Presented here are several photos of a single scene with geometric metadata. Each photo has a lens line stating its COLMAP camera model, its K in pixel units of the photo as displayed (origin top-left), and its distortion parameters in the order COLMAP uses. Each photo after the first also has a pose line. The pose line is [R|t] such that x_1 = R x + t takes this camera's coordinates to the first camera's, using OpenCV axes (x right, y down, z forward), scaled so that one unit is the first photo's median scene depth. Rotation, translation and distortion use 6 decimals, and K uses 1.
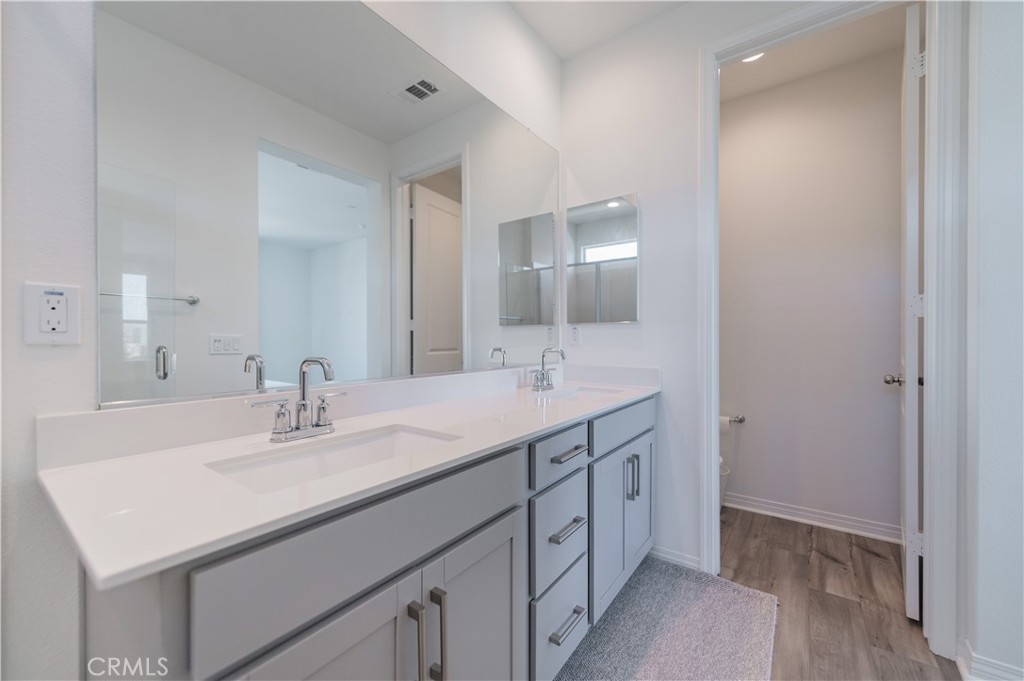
lens RADIAL K [[400.1, 0, 510.2], [0, 400.1, 340.5], [0, 0, 1]] dist [0.001091, 0.000075]
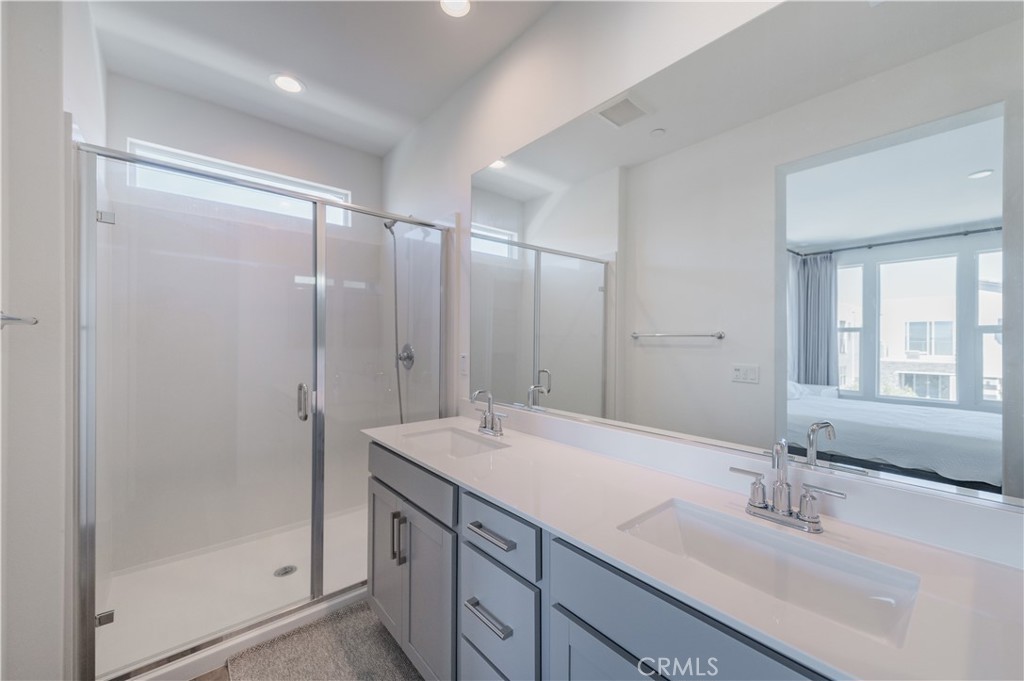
lens RADIAL K [[400.1, 0, 512.3], [0, 400.1, 340.5], [0, 0, 1]] dist [0.001091, 0.000075]
pose [[-0.231822, -0.001061, -0.972758, 1.095429], [-0.009094, 0.999958, 0.001076, -0.164403], [0.972716, 0.009096, -0.231822, 1.366979]]
